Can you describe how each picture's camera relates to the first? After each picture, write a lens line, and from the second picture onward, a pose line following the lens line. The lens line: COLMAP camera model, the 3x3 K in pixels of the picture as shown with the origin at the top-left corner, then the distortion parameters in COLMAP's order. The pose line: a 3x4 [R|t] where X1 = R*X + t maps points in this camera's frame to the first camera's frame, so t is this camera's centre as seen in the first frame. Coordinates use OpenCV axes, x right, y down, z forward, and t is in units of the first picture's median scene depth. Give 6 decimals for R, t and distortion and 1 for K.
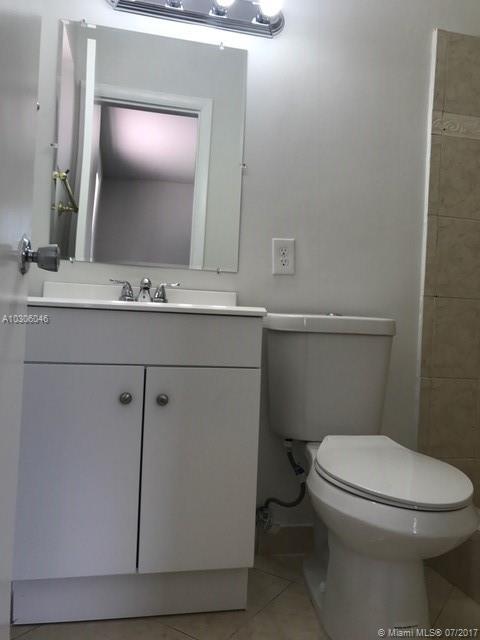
lens RADIAL K [[527.2, 0, 240.4], [0, 527.2, 322.2], [0, 0, 1]] dist [0.003892, -0.008049]
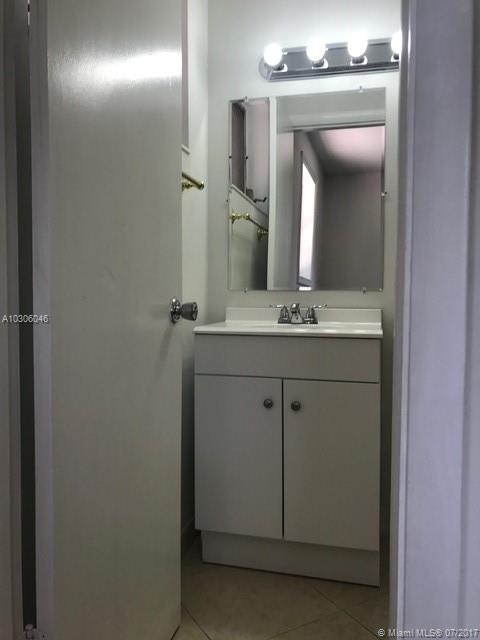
lens RADIAL K [[527.2, 0, 240.2], [0, 527.2, 317.5], [0, 0, 1]] dist [0.003892, -0.008049]
pose [[0.892337, -0.017407, -0.451034, 0.206468], [0.031212, 0.999244, 0.023186, -0.065989], [0.450290, -0.034768, 0.892205, -0.118016]]
